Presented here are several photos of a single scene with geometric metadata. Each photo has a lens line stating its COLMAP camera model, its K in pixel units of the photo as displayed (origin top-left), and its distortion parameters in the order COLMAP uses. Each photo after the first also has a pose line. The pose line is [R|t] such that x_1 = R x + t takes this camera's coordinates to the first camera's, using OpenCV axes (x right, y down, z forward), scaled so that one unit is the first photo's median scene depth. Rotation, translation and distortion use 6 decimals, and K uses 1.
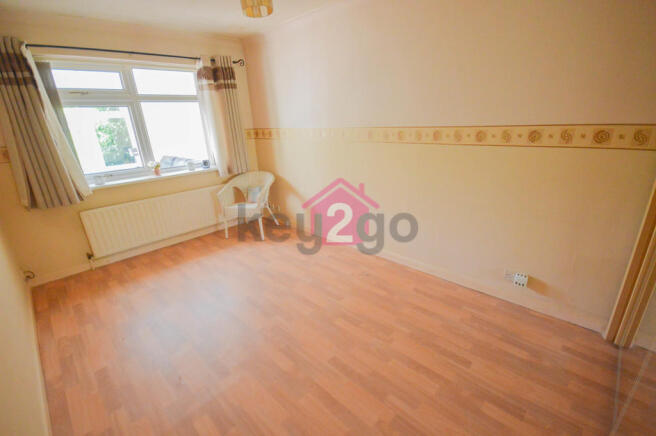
lens RADIAL K [[290.7, 0, 329.2], [0, 290.7, 222.1], [0, 0, 1]] dist [-0.002930, -0.000377]
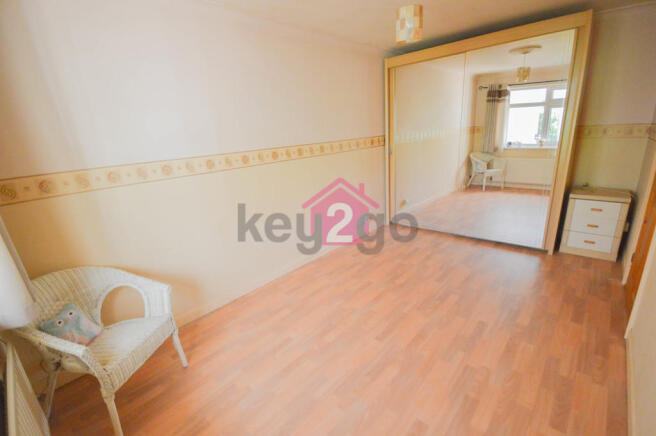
lens RADIAL K [[293.9, 0, 328.0], [0, 293.9, 218.0], [0, 0, 1]] dist [-0.015262, -0.000249]
pose [[-0.023215, -0.235019, 0.971714, -0.612509], [0.407807, 0.885206, 0.223839, -0.174787], [-0.912773, 0.401468, 0.075293, 0.565643]]
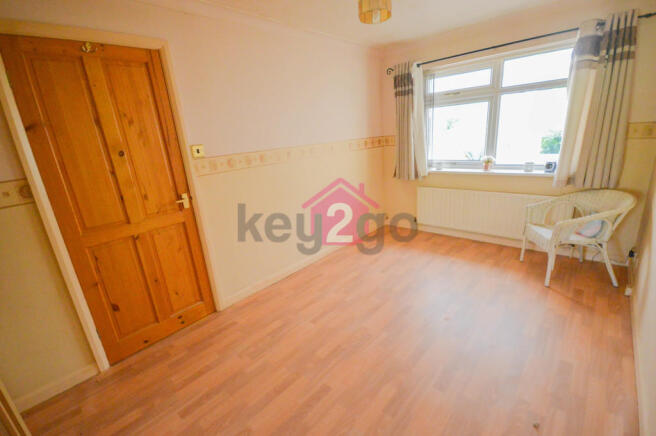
lens RADIAL K [[299.6, 0, 328.0], [0, 299.6, 218.0], [0, 0, 1]] dist [0.012706, -0.000541]
pose [[0.037728, 0.318090, -0.947310, 0.727702], [-0.271498, 0.915588, 0.296625, -0.300103], [0.961699, 0.246002, 0.120905, 0.705259]]
